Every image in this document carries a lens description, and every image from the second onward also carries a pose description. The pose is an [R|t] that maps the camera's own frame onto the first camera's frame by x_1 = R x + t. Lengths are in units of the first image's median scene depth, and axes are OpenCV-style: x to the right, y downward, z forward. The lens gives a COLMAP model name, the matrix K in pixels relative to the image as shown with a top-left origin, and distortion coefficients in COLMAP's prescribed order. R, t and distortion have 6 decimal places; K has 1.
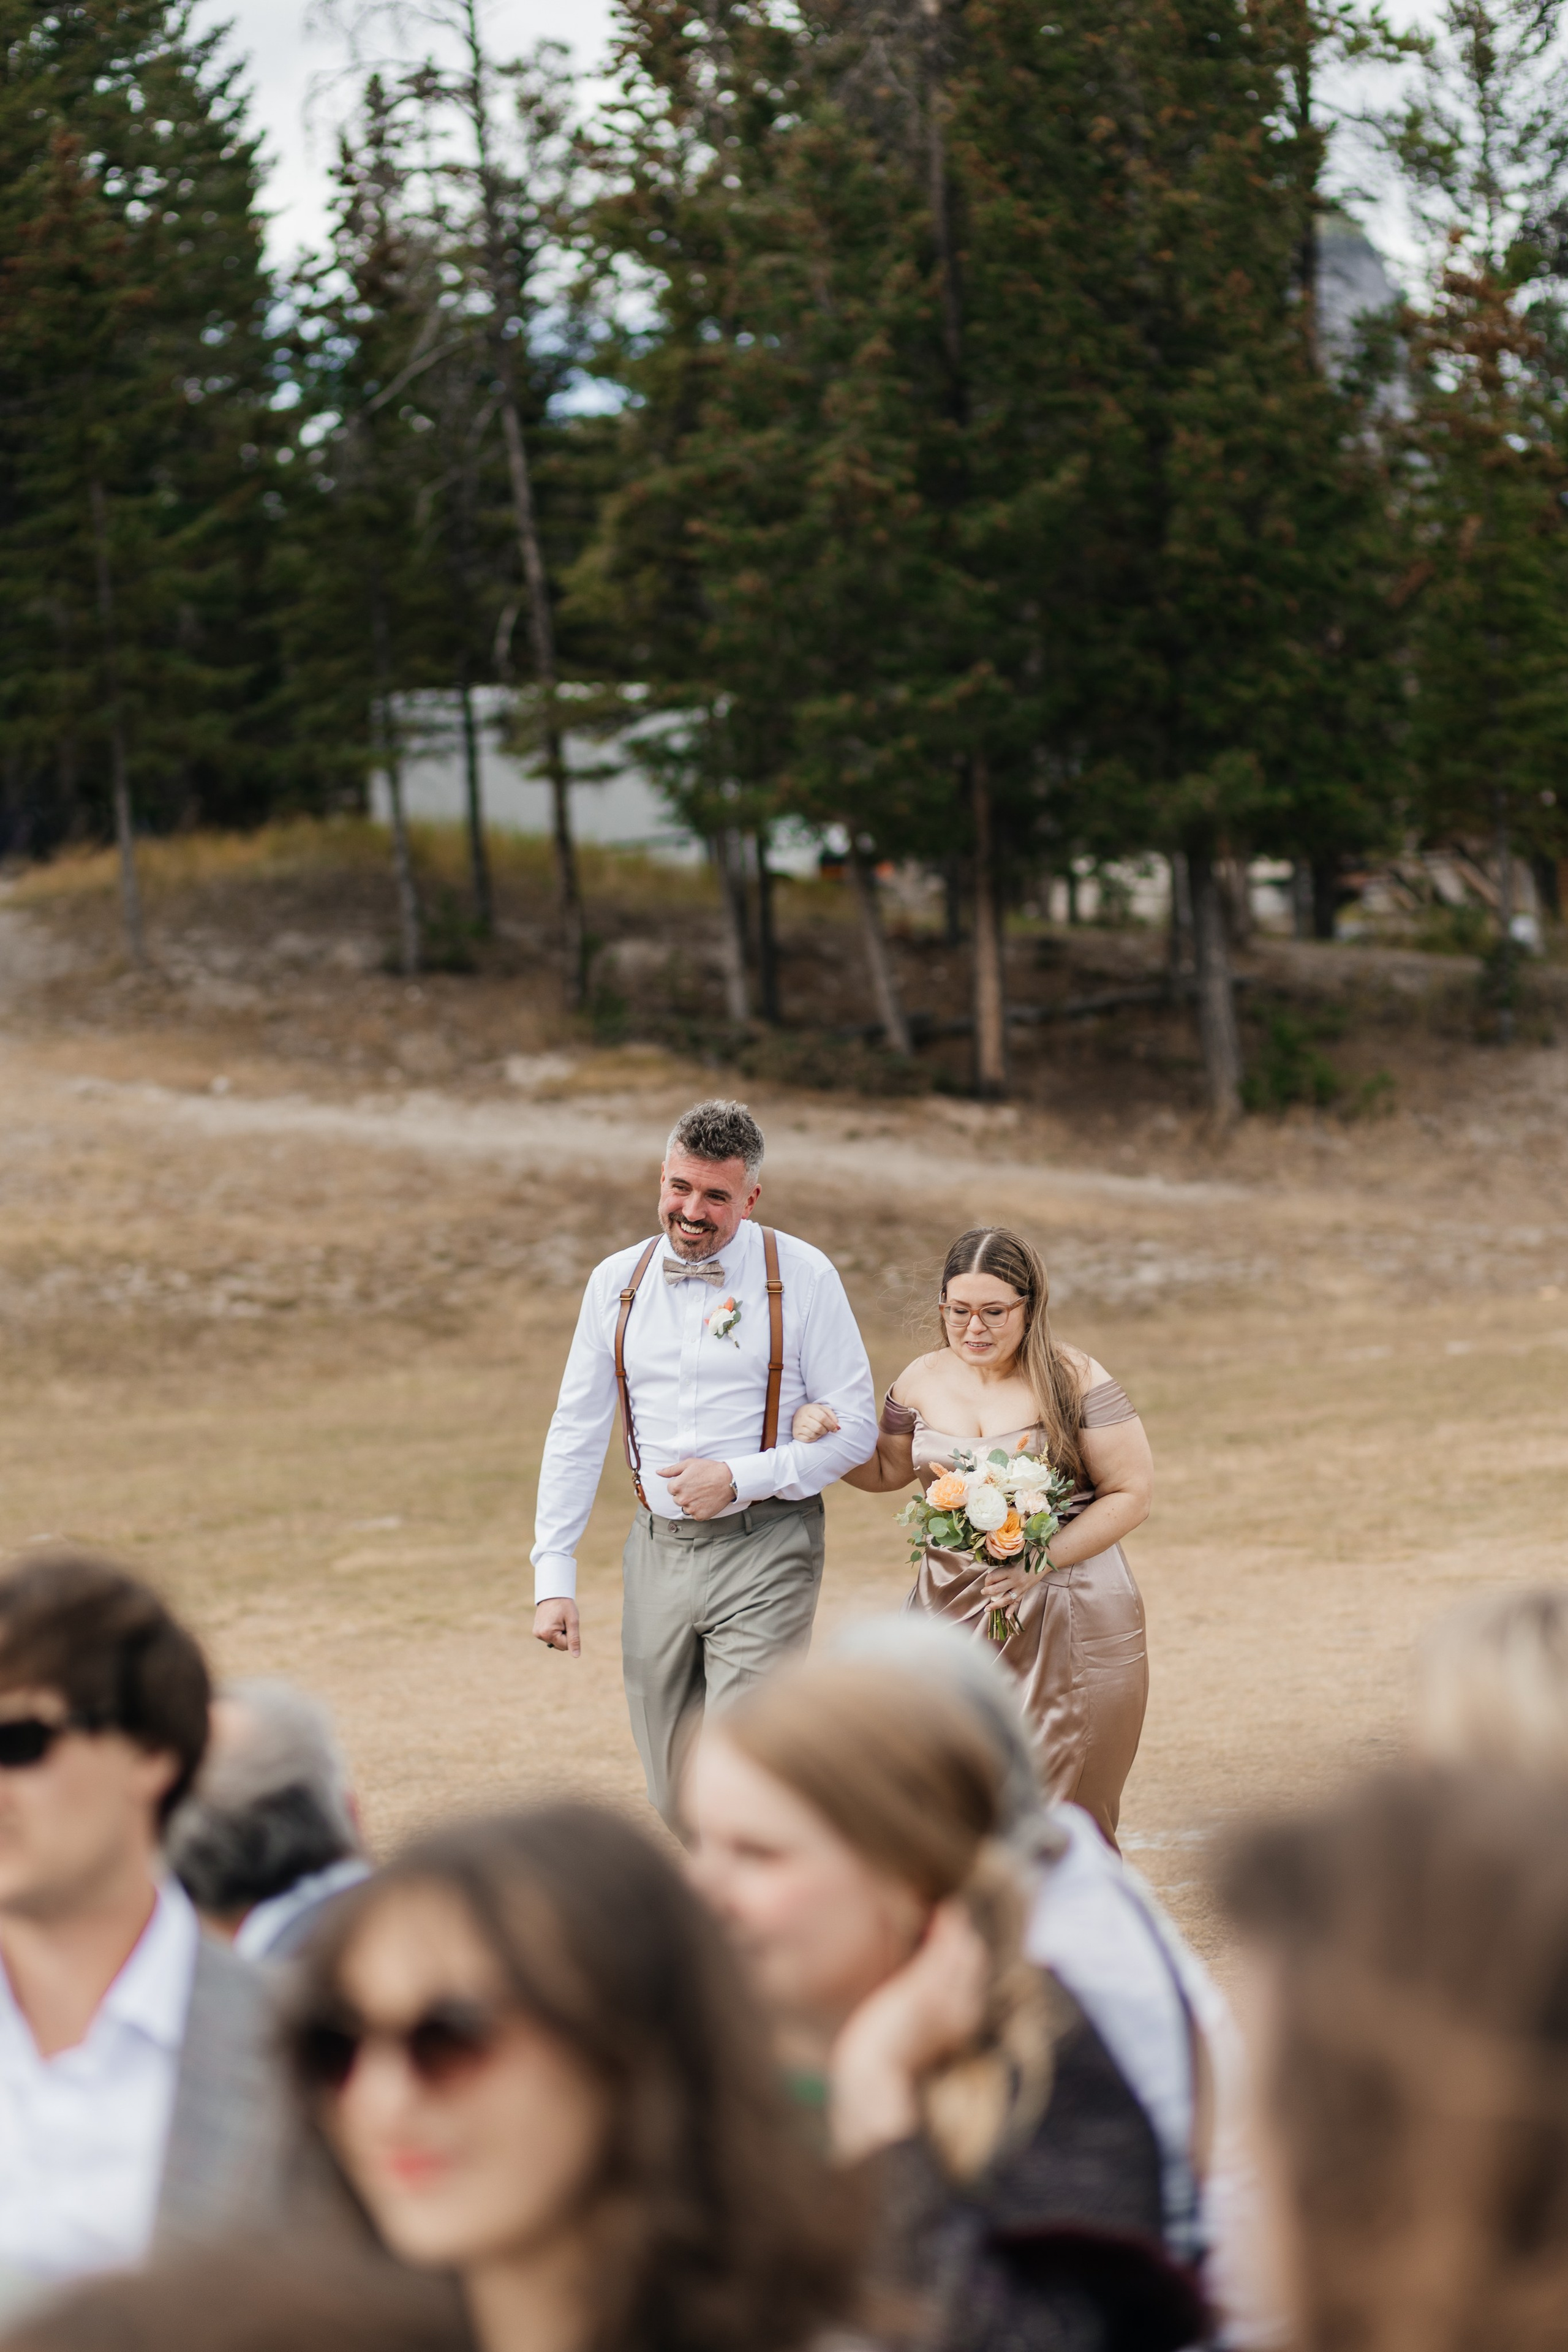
lens RADIAL K [[5708.5, 0, 815.9], [0, 5708.5, 1172.4], [0, 0, 1]] dist [0.077120, -0.877935]
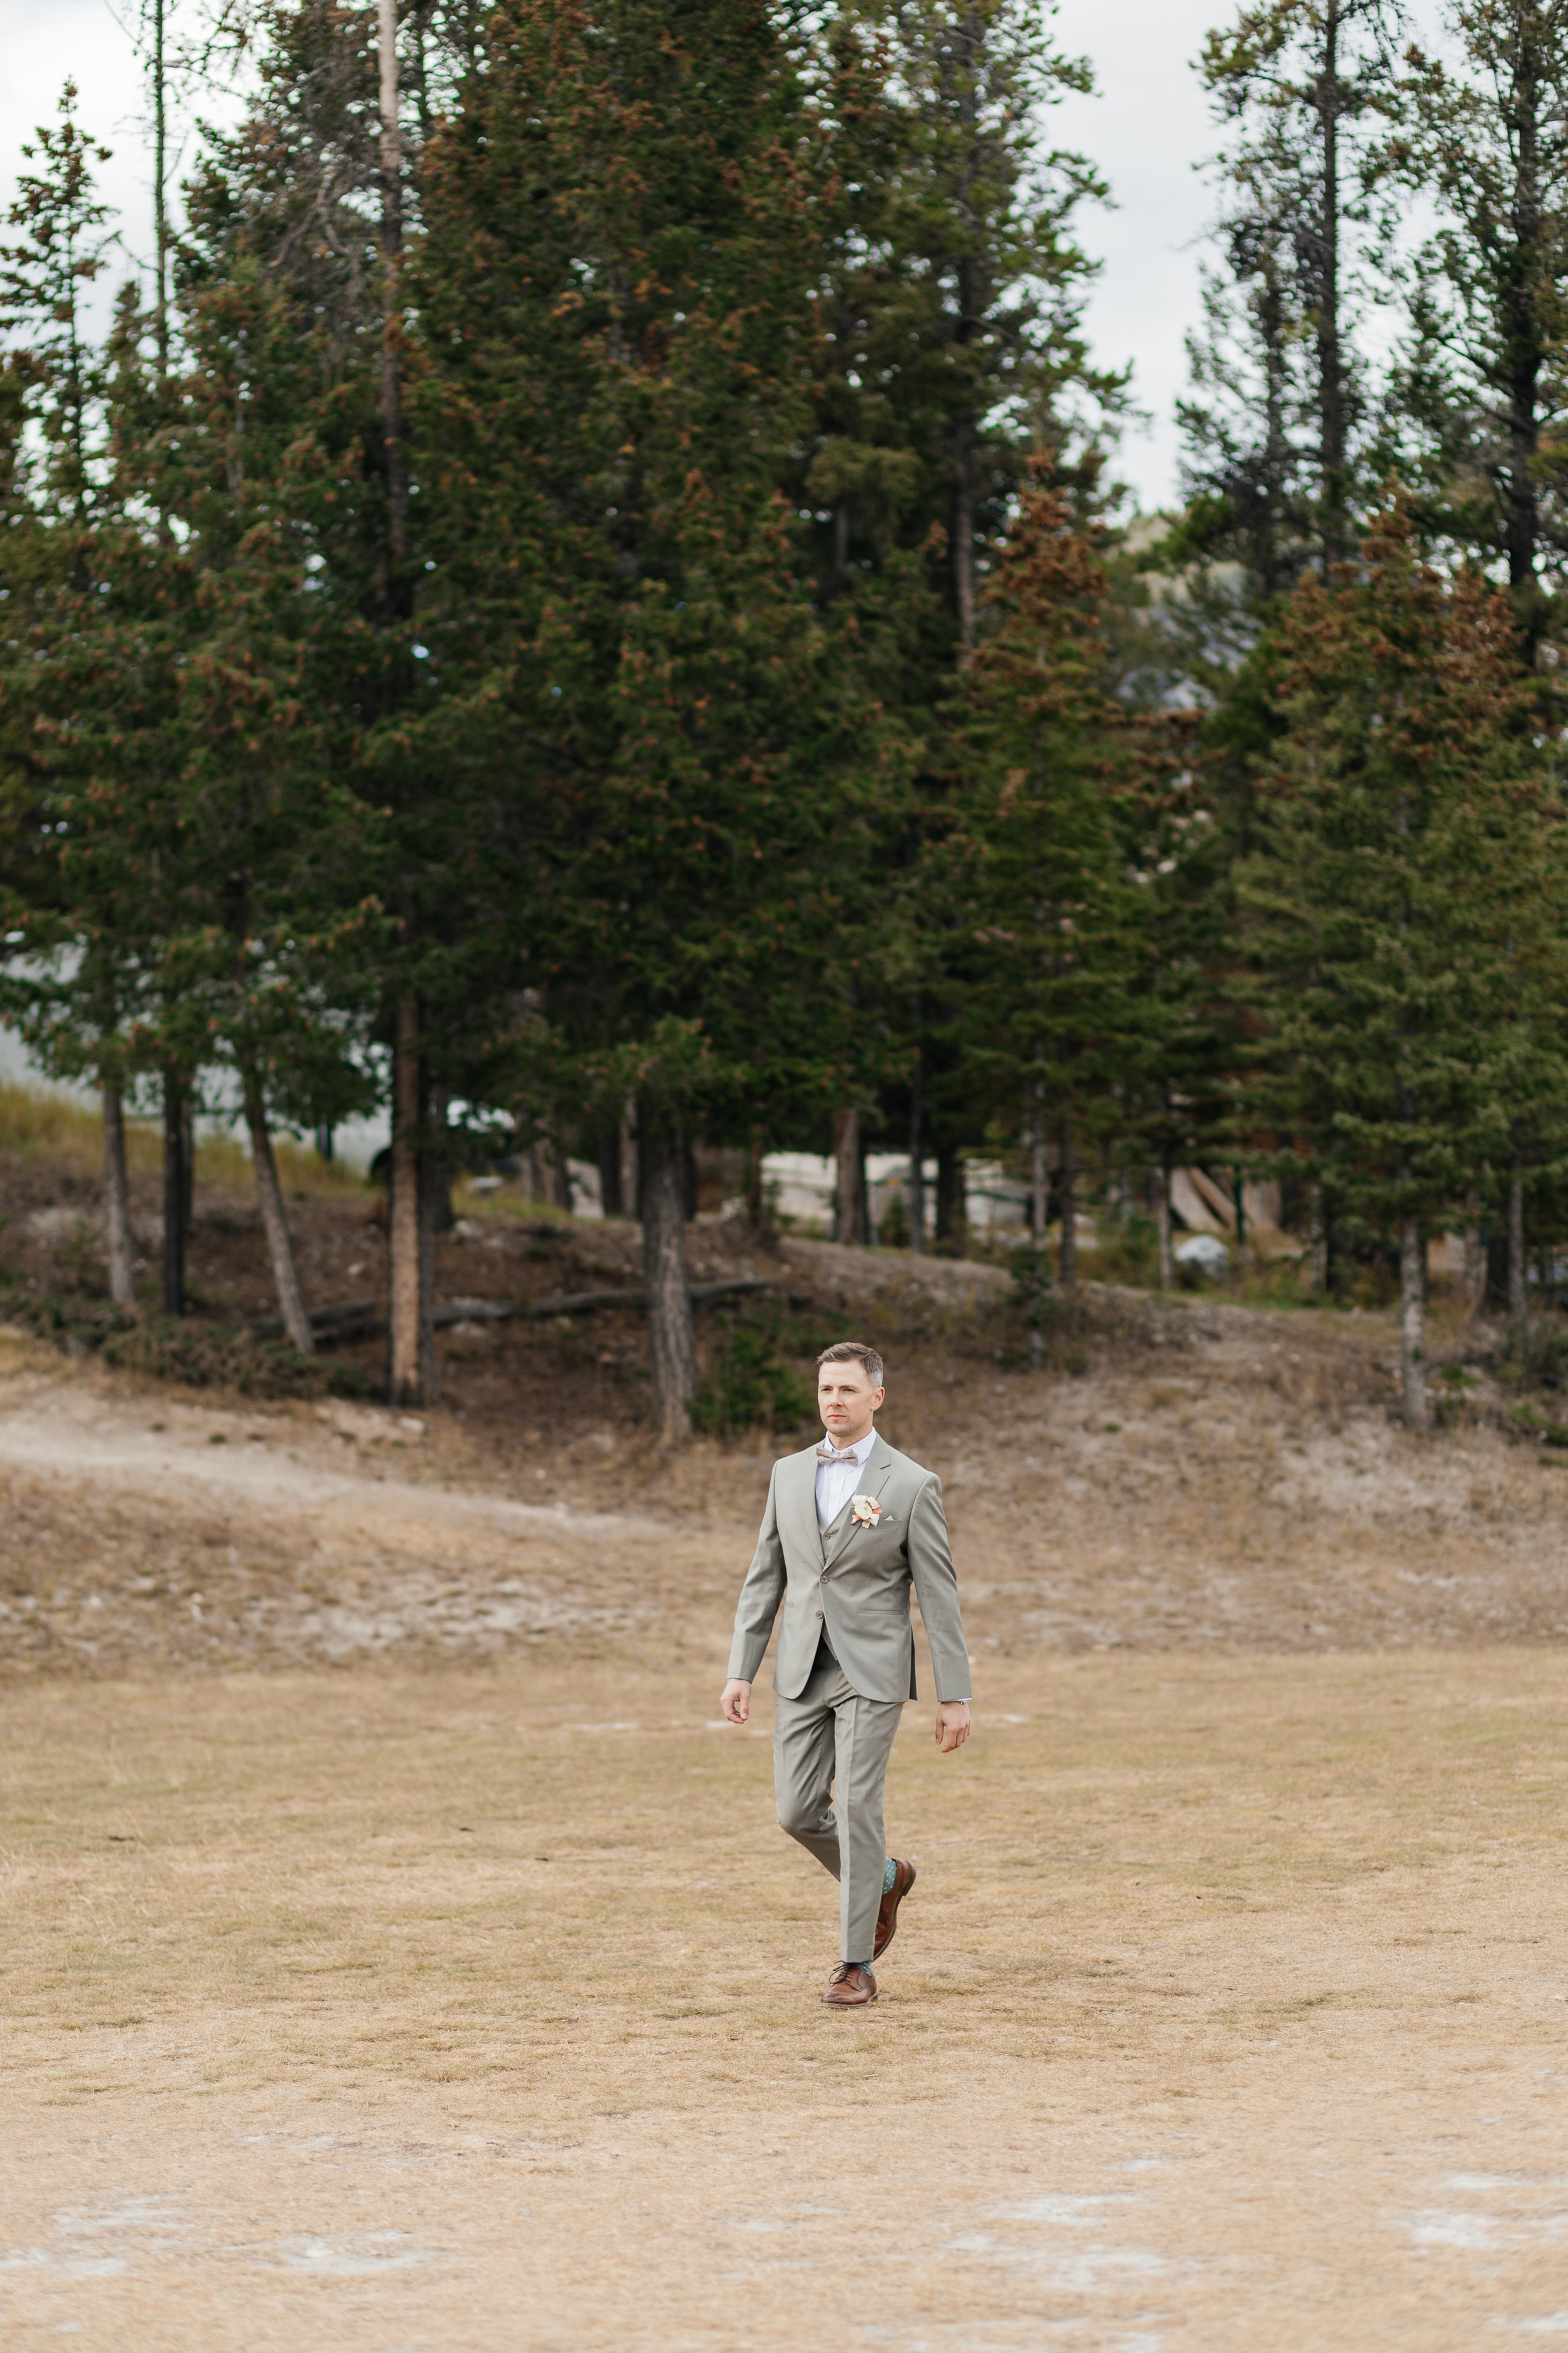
lens RADIAL K [[5710.5, 0, 815.9], [0, 5710.5, 1172.9], [0, 0, 1]] dist [0.077120, -0.877935]
pose [[0.998626, 0.045240, -0.026453, 0.117719], [-0.046608, 0.997474, -0.053596, -0.004551], [0.023962, 0.054755, 0.998212, 0.134939]]
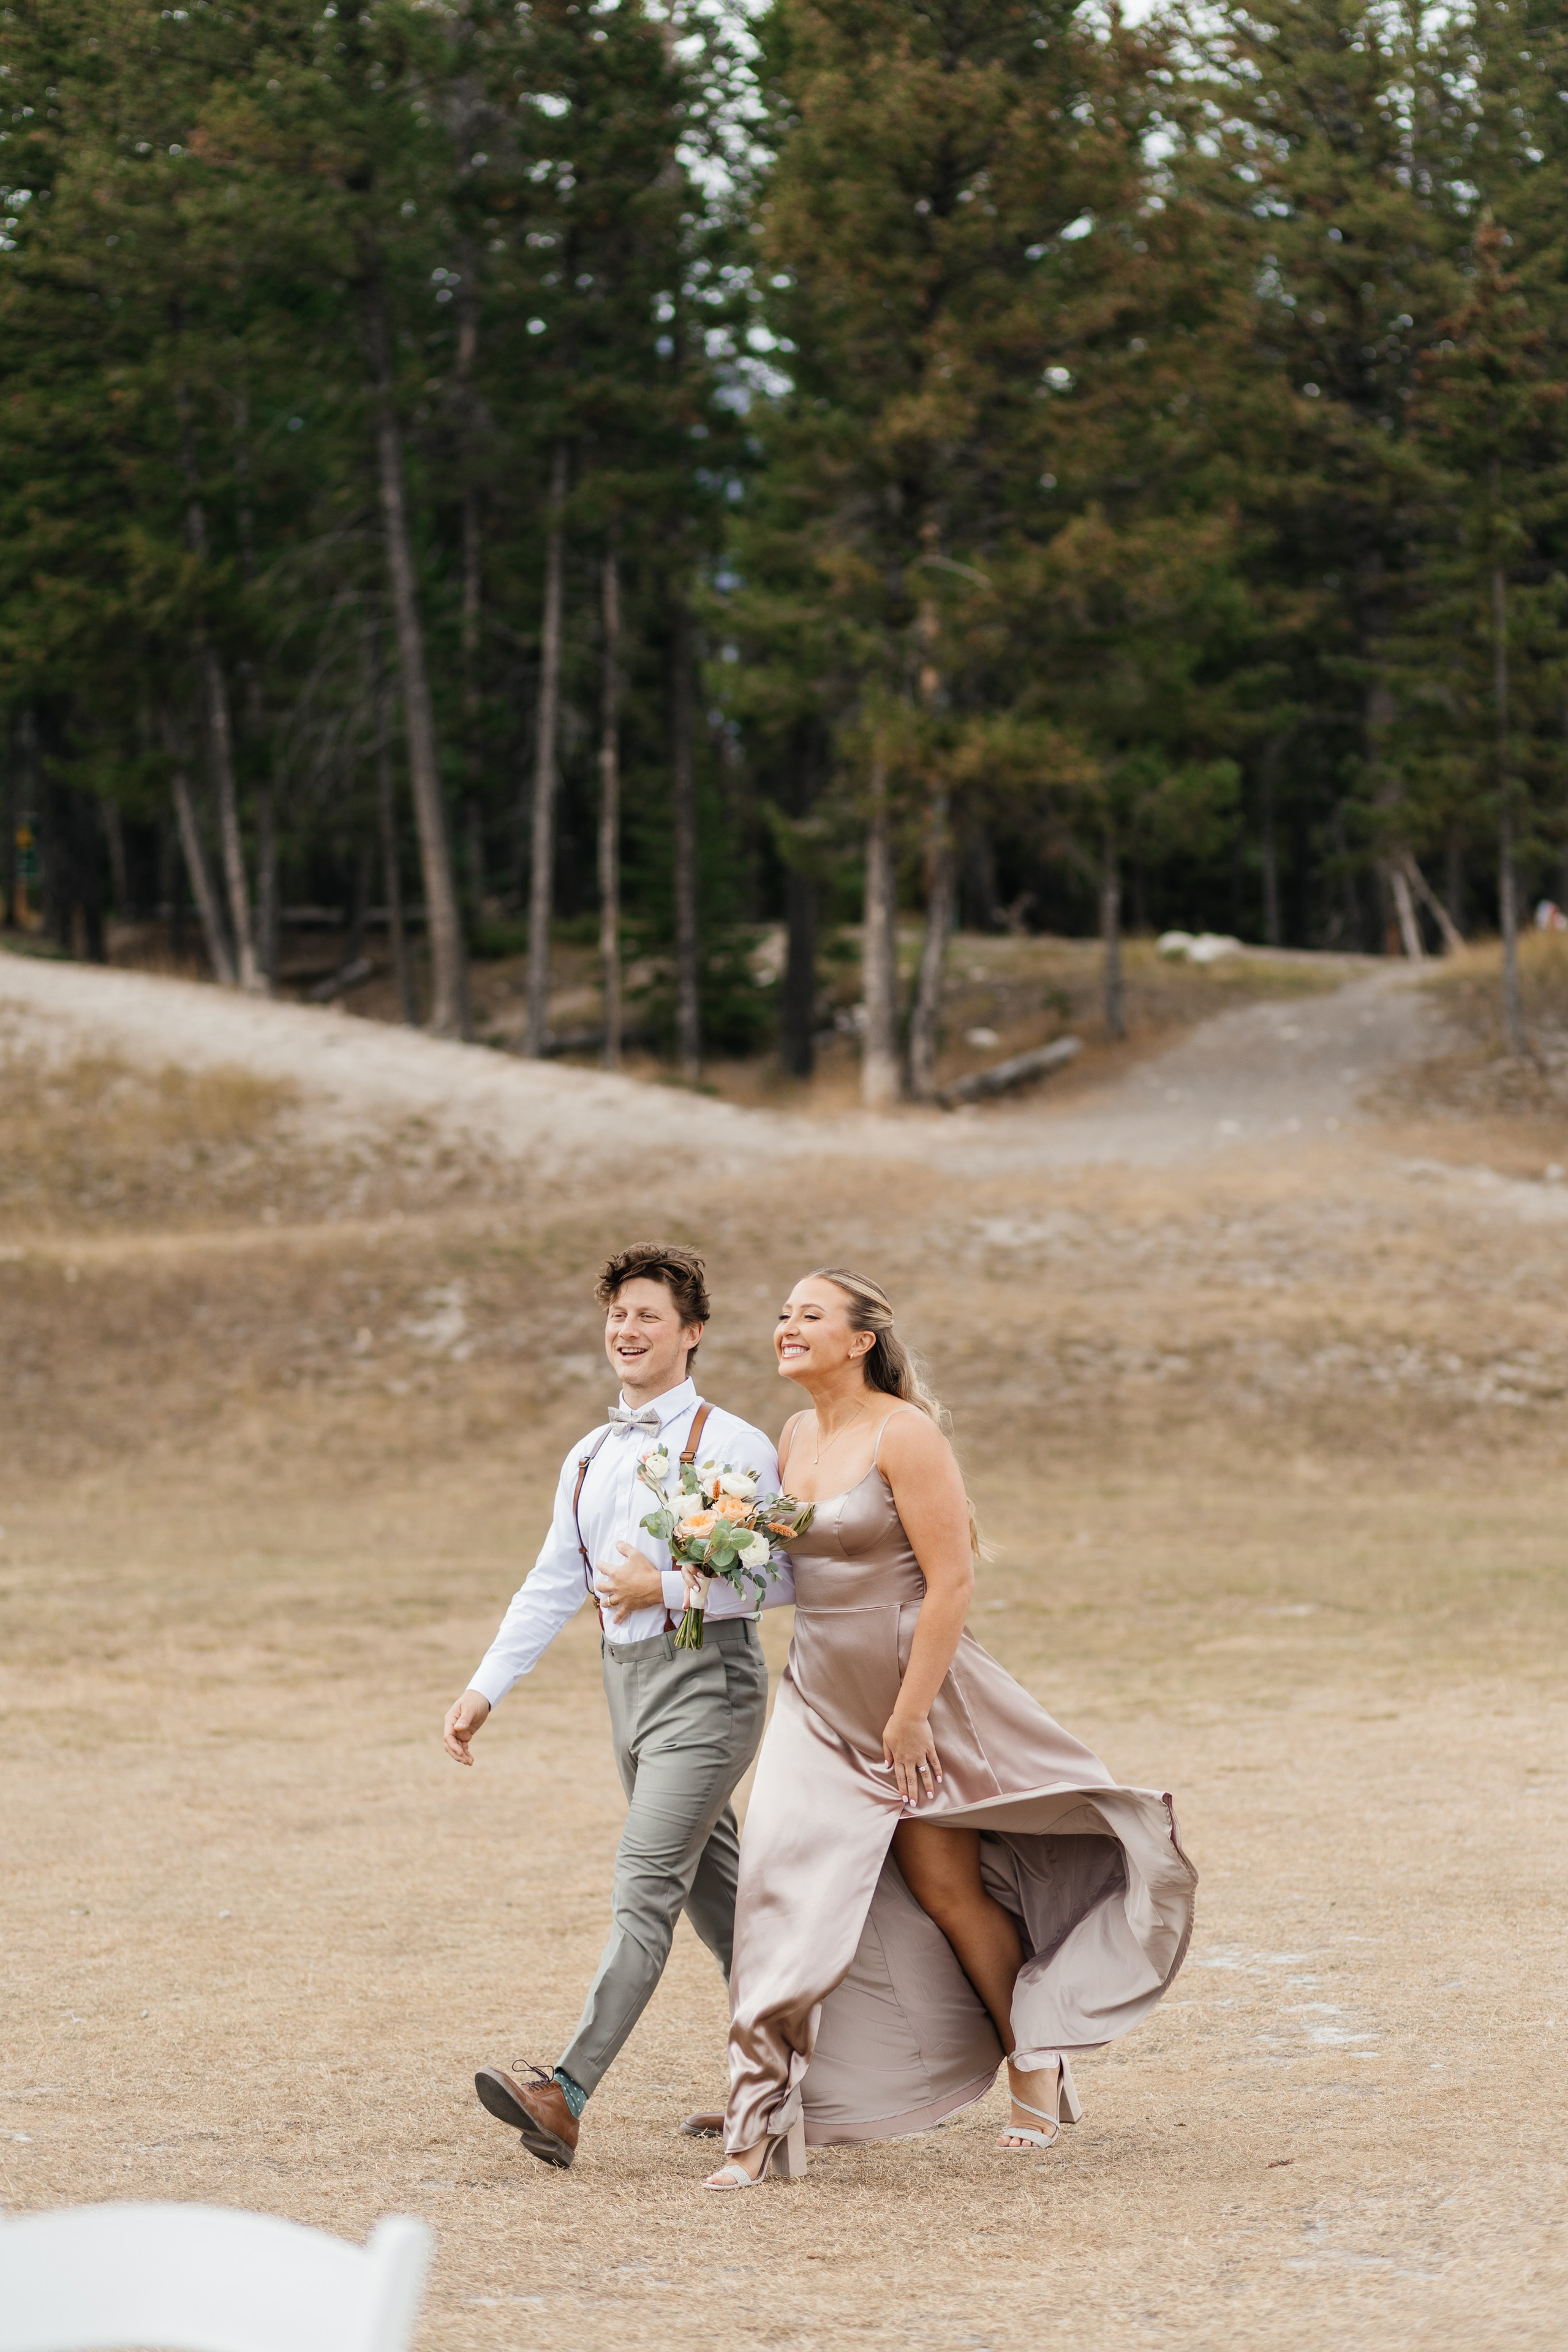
lens RADIAL K [[5708.5, 0, 815.9], [0, 5708.5, 1172.4], [0, 0, 1]] dist [0.077120, -0.877935]
pose [[0.944657, 0.043724, -0.325134, 0.099598], [-0.047984, 0.998835, -0.005093, -0.003946], [0.324533, 0.020412, 0.945654, 0.008176]]
